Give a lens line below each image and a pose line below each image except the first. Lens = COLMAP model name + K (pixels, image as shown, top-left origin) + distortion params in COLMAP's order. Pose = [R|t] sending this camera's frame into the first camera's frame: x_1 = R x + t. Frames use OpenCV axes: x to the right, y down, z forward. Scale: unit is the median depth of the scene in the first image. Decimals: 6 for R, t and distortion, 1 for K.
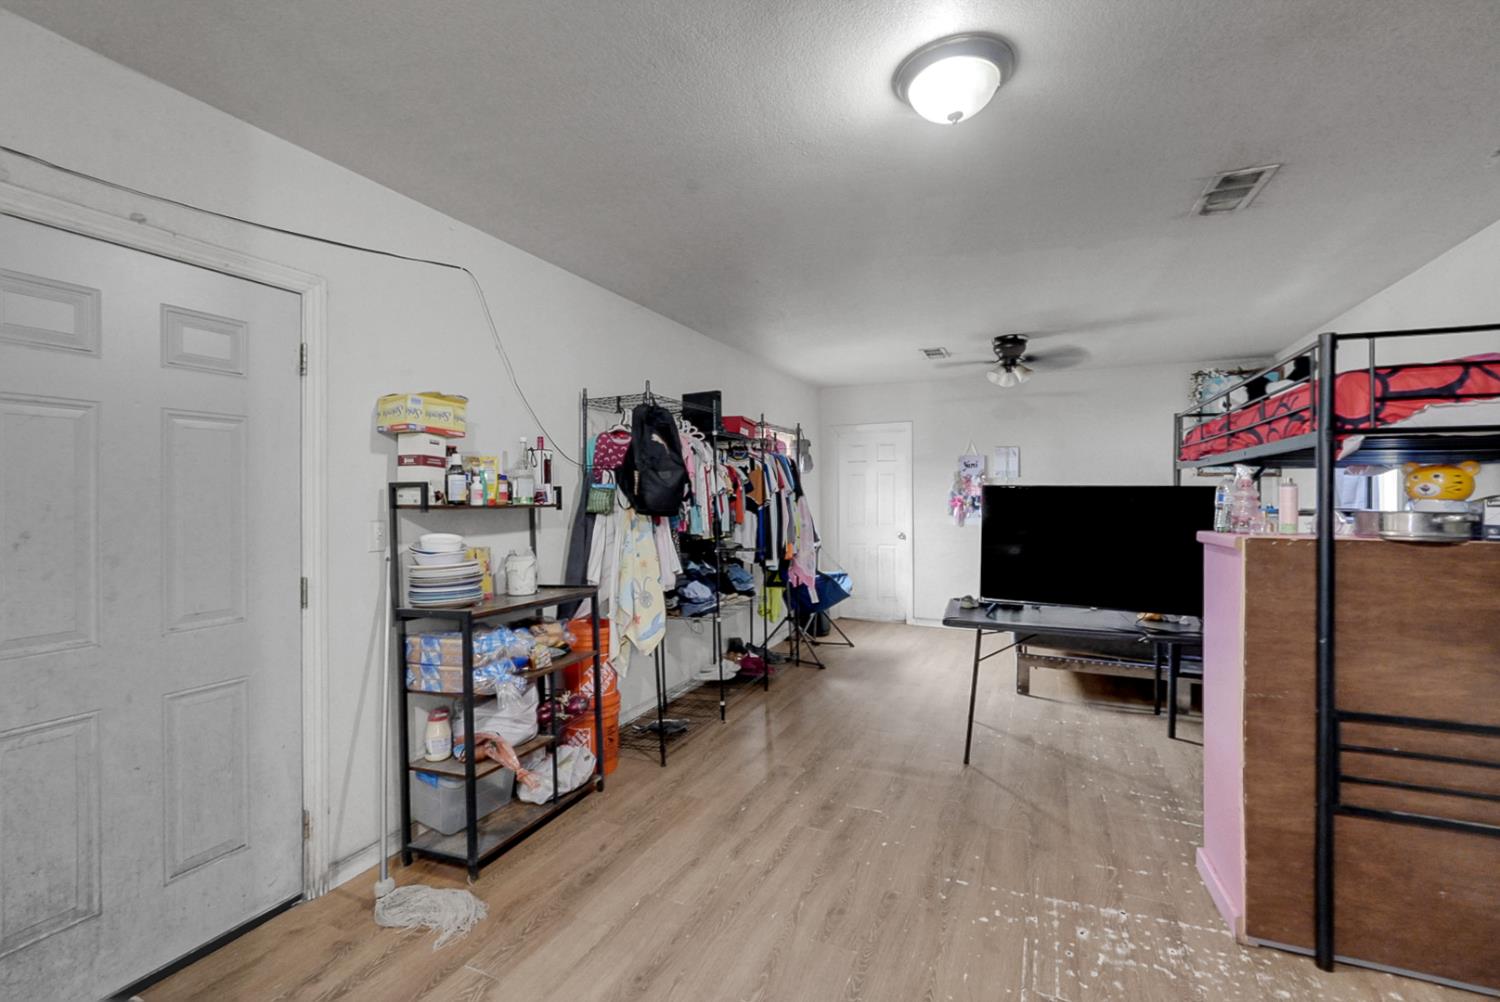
lens RADIAL K [[669.2, 0, 747.6], [0, 669.2, 504.2], [0, 0, 1]] dist [-0.014971, 0.009480]
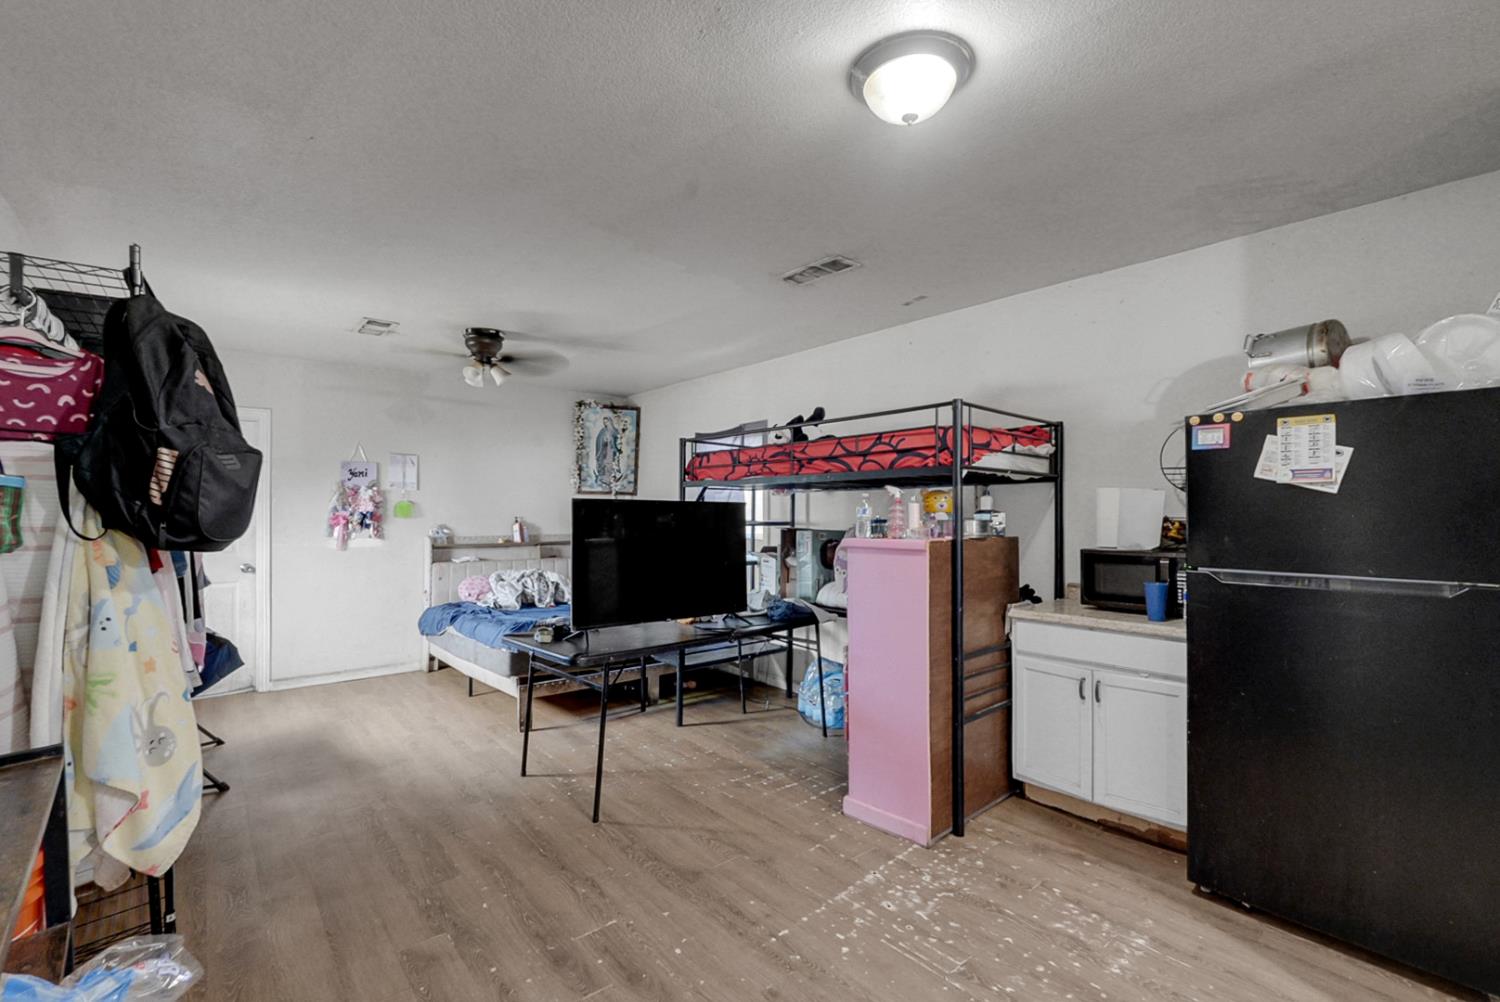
lens RADIAL K [[669.2, 0, 747.6], [0, 669.2, 504.2], [0, 0, 1]] dist [-0.014971, 0.009480]
pose [[0.423158, 0.011077, 0.905988, -0.370429], [0.013167, 0.999745, -0.018373, -0.001109], [-0.905960, 0.019704, 0.422904, 0.452122]]
